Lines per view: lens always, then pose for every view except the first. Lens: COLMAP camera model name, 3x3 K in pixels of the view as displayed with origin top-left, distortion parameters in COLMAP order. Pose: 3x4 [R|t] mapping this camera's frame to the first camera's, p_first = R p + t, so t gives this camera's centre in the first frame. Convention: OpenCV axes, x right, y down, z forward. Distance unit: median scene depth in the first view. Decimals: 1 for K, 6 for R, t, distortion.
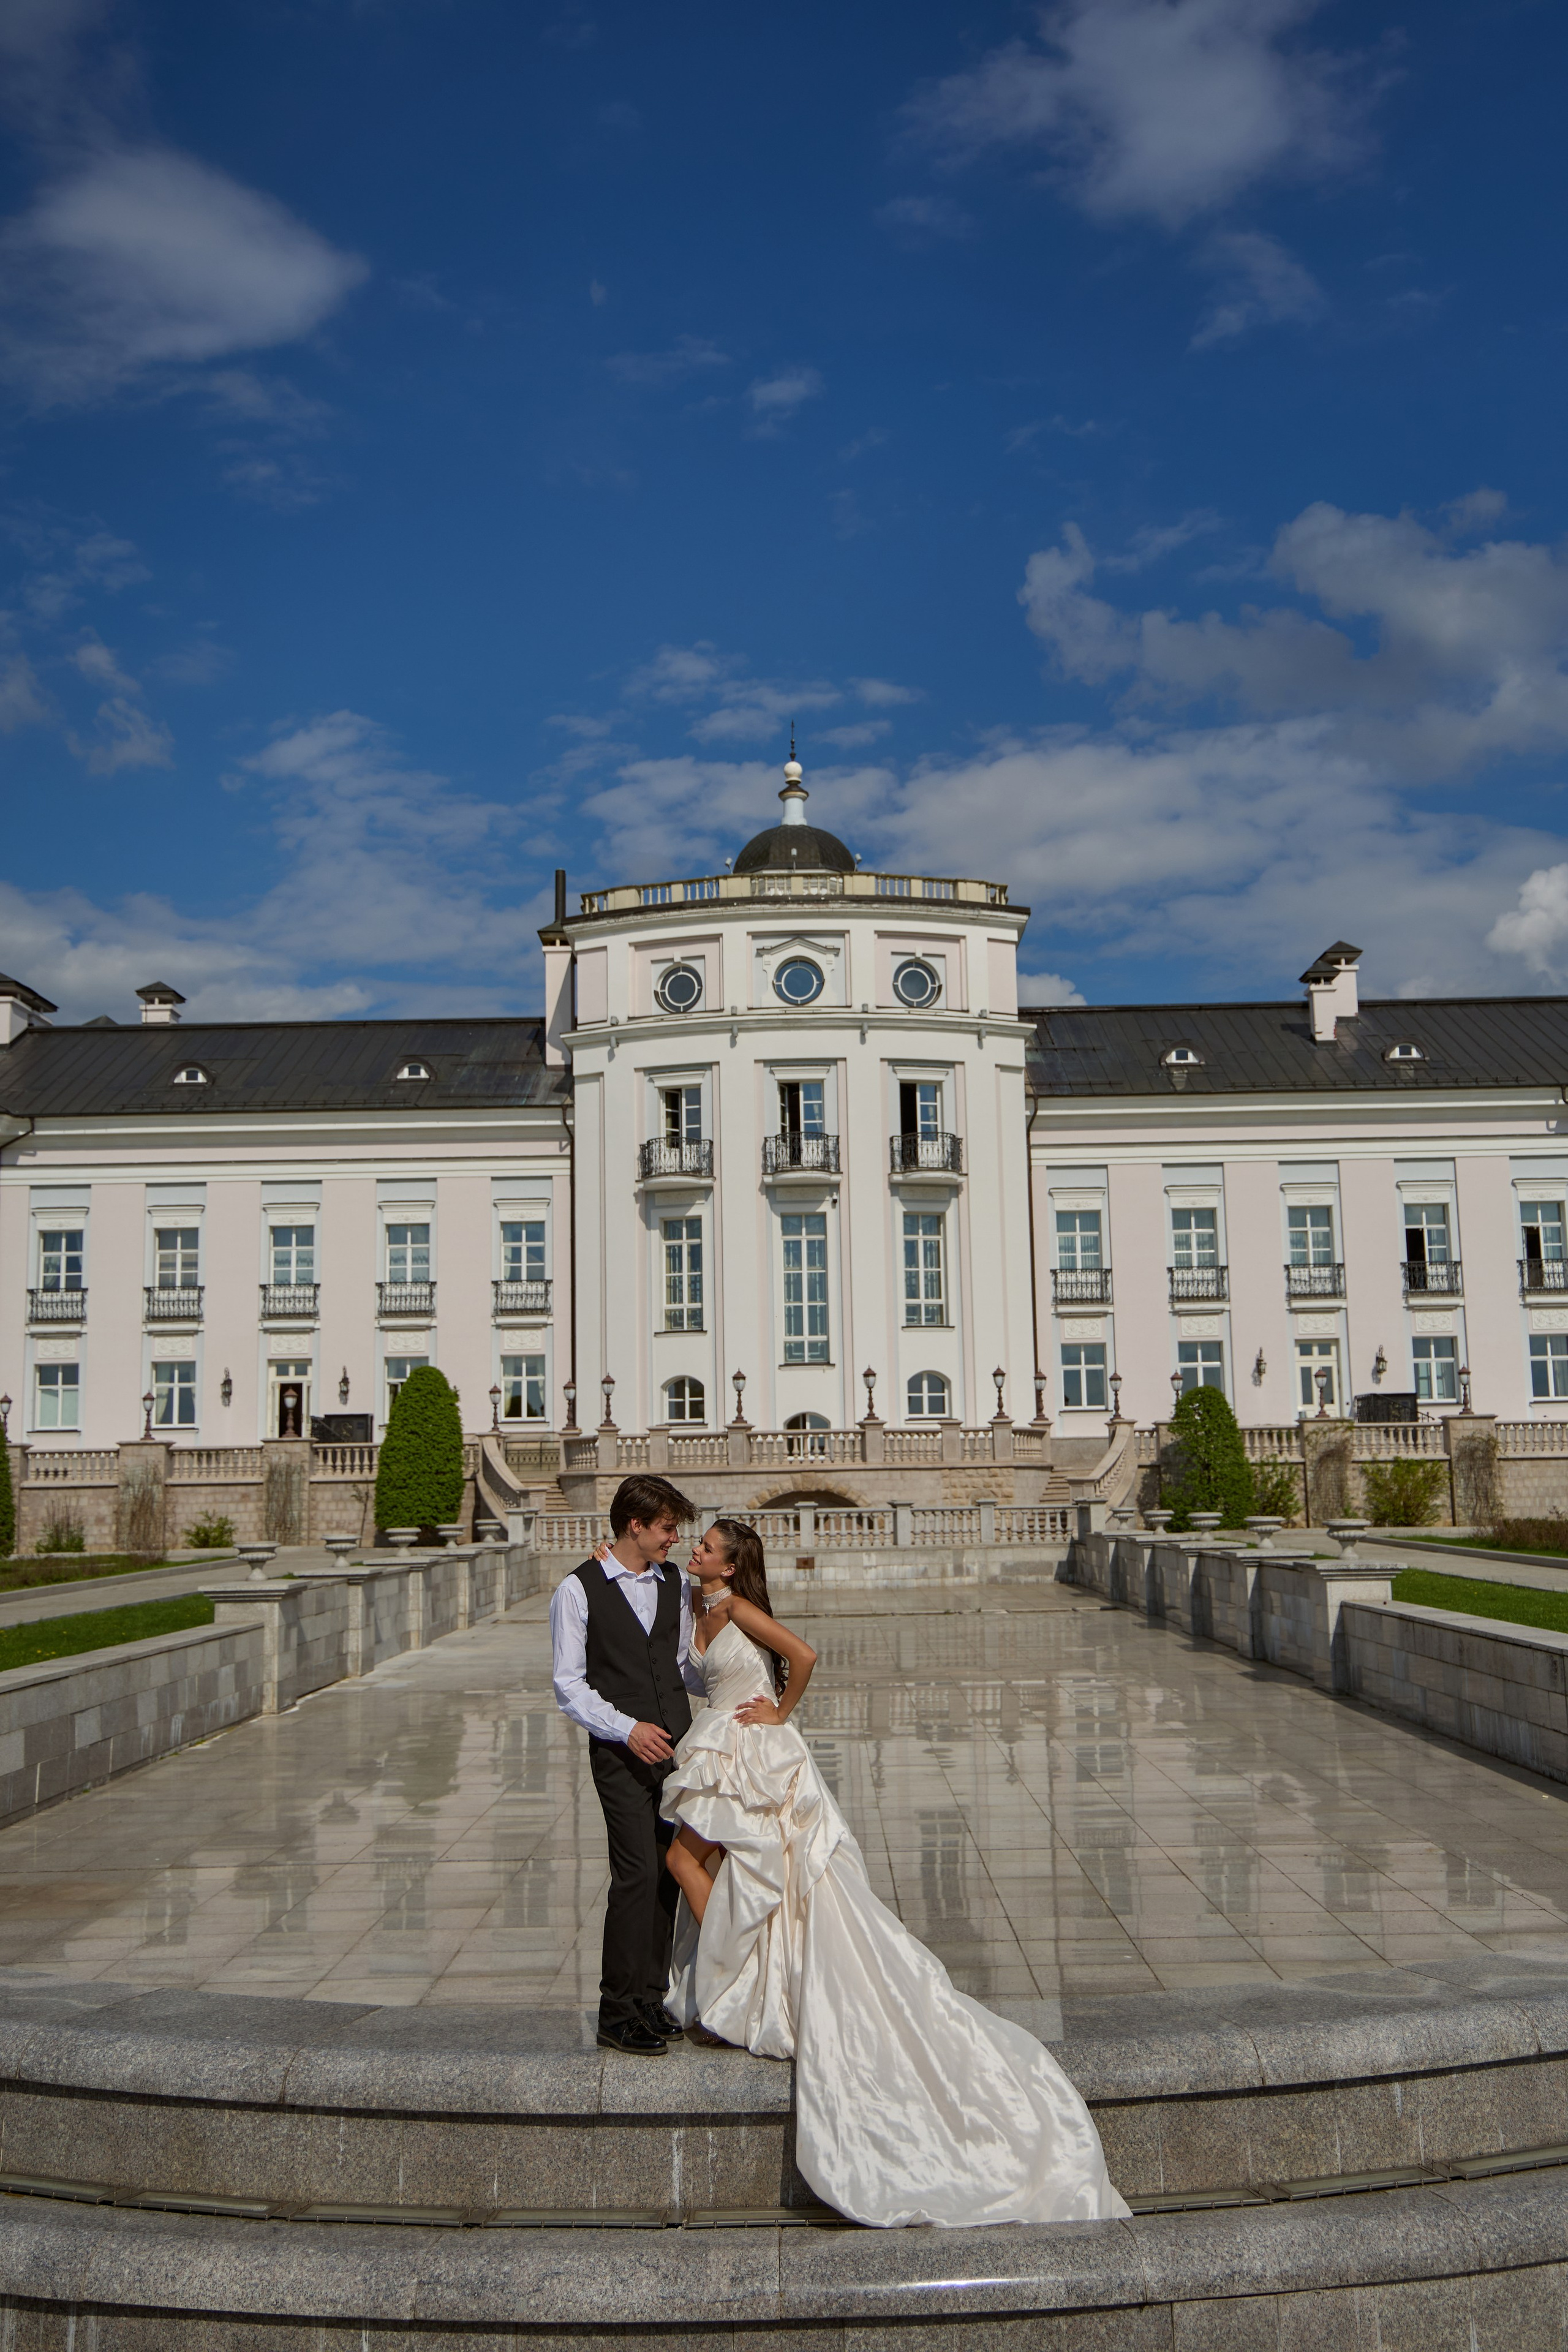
lens RADIAL K [[2459.8, 0, 795.2], [0, 2459.8, 1122.5], [0, 0, 1]] dist [0.024330, 0.000000]
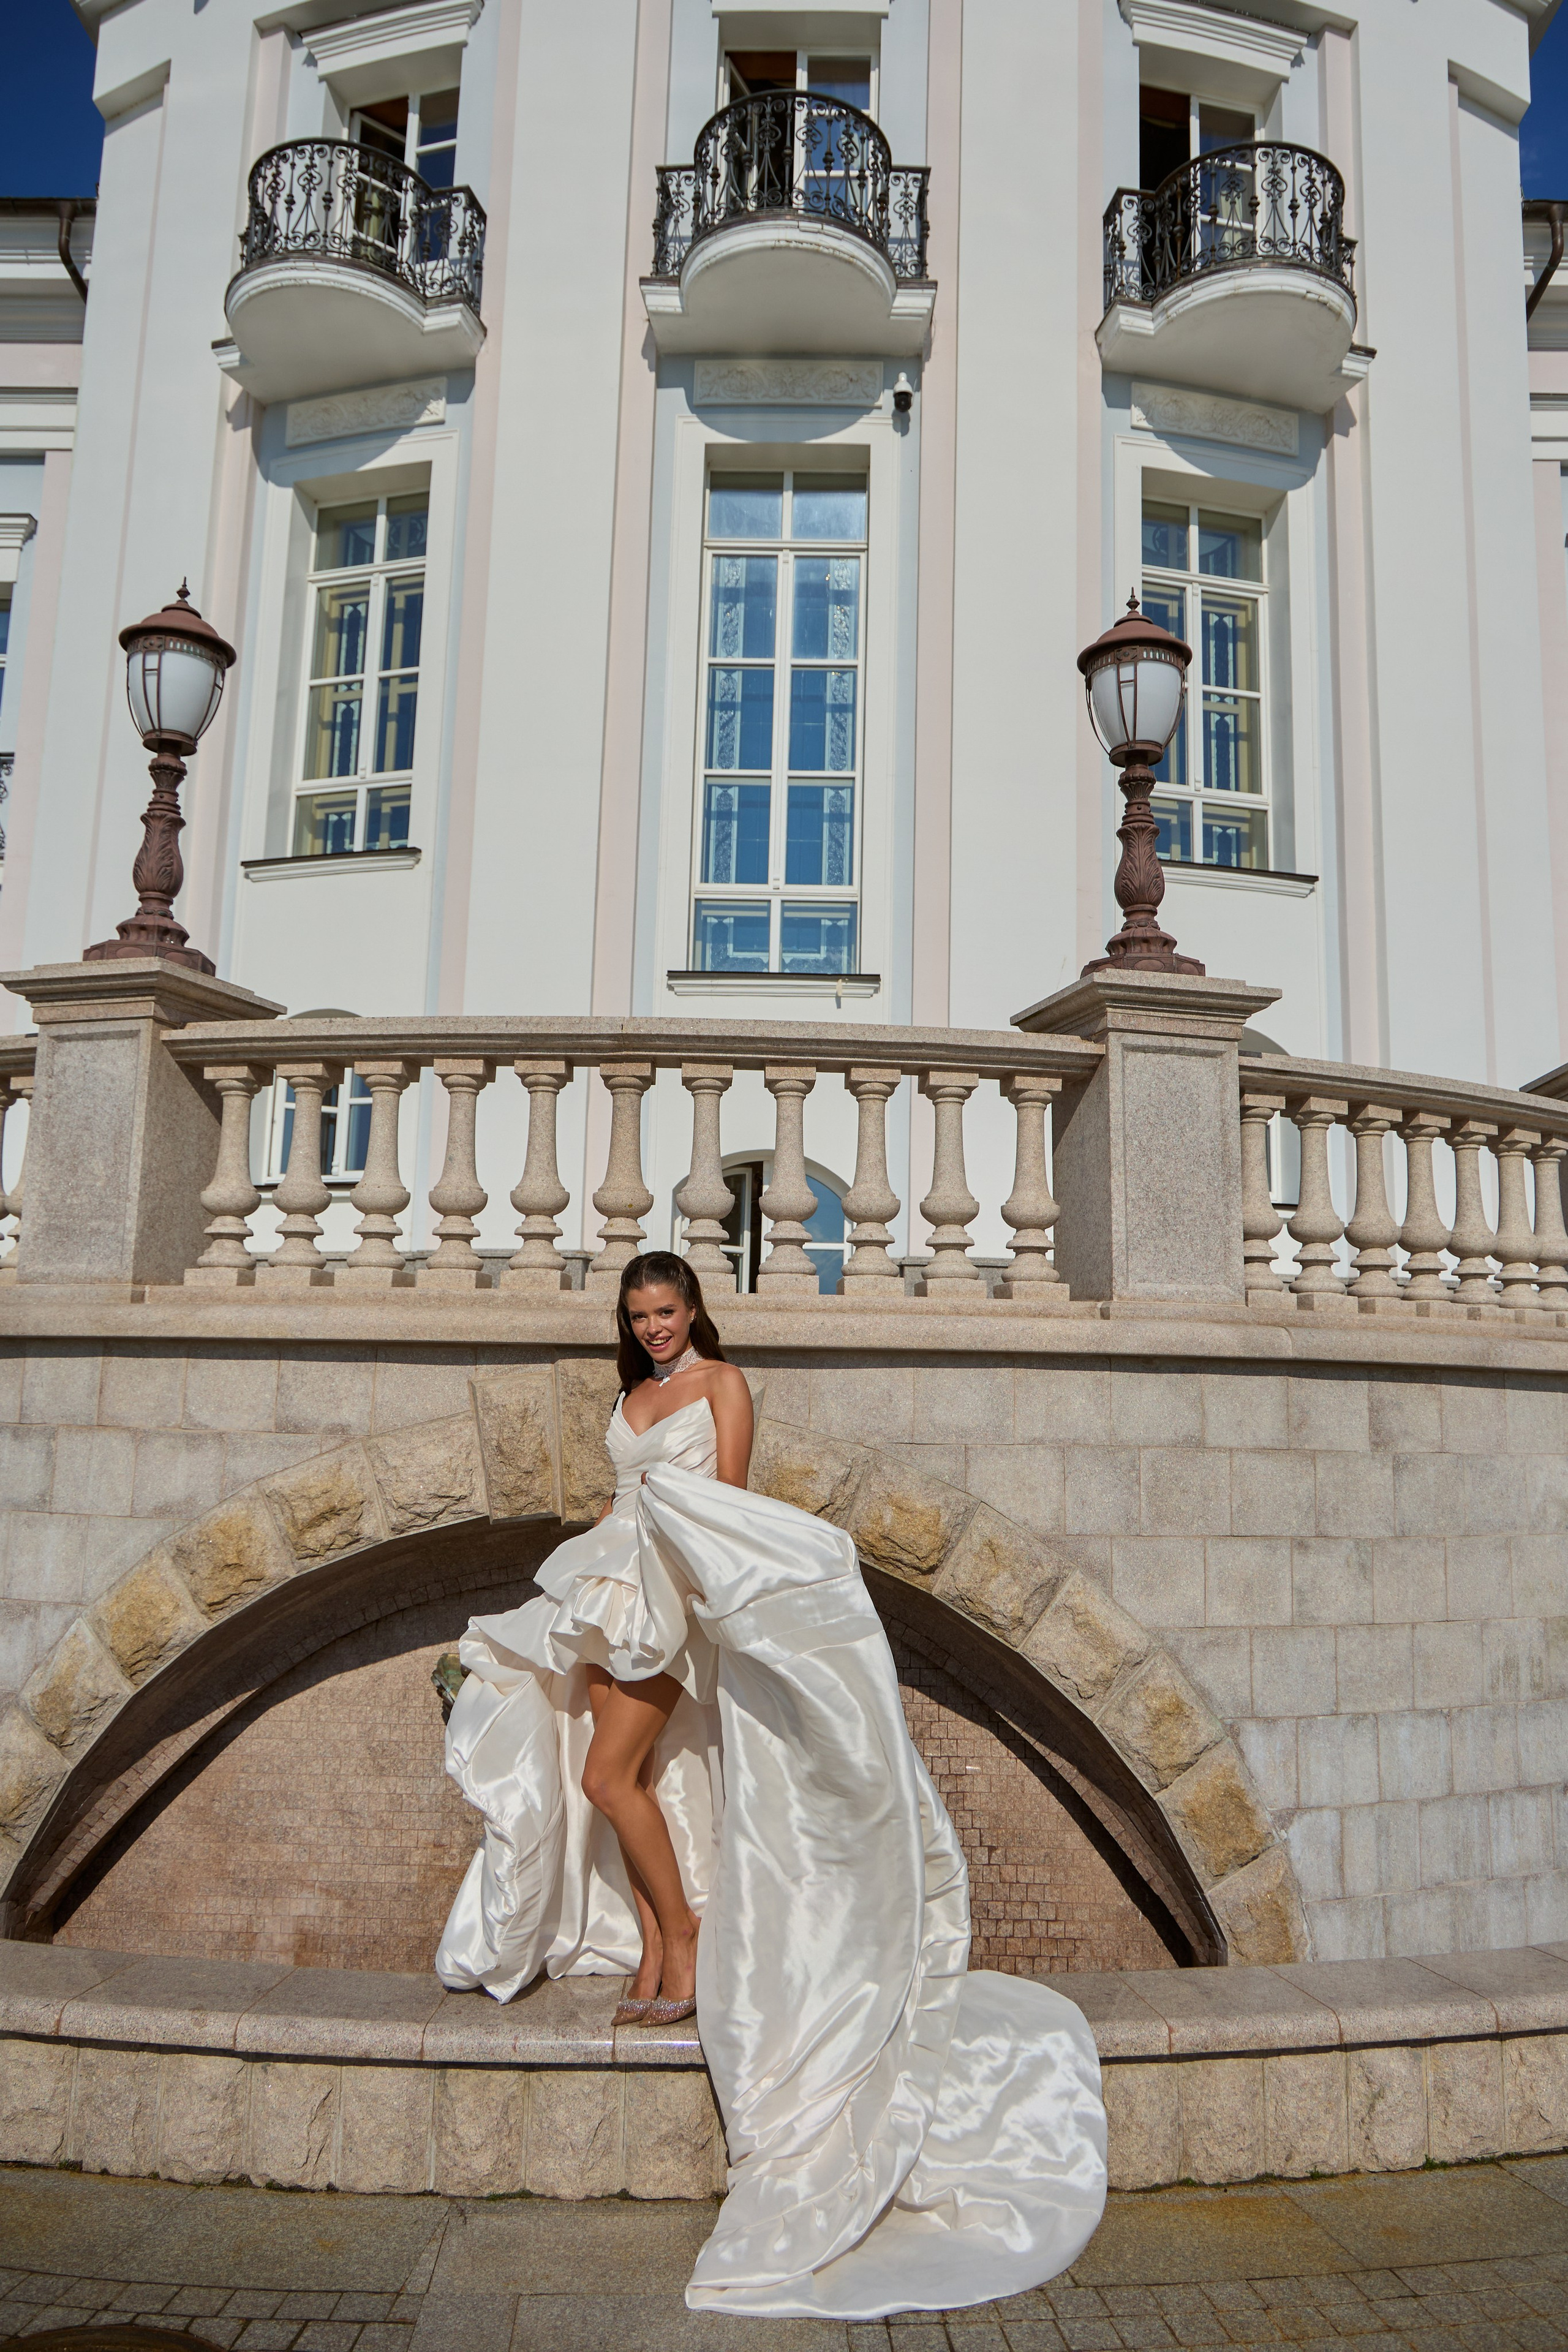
lens RADIAL K [[1761.9, 0, 794.1], [0, 1761.9, 1128.9], [0, 0, 1]] dist [0.024481, -0.015279]
pose [[0.998699, 0.041430, -0.029740, 0.013343], [-0.041683, 0.999099, -0.007955, 0.114886], [0.029384, 0.009184, 0.999526, 0.801649]]
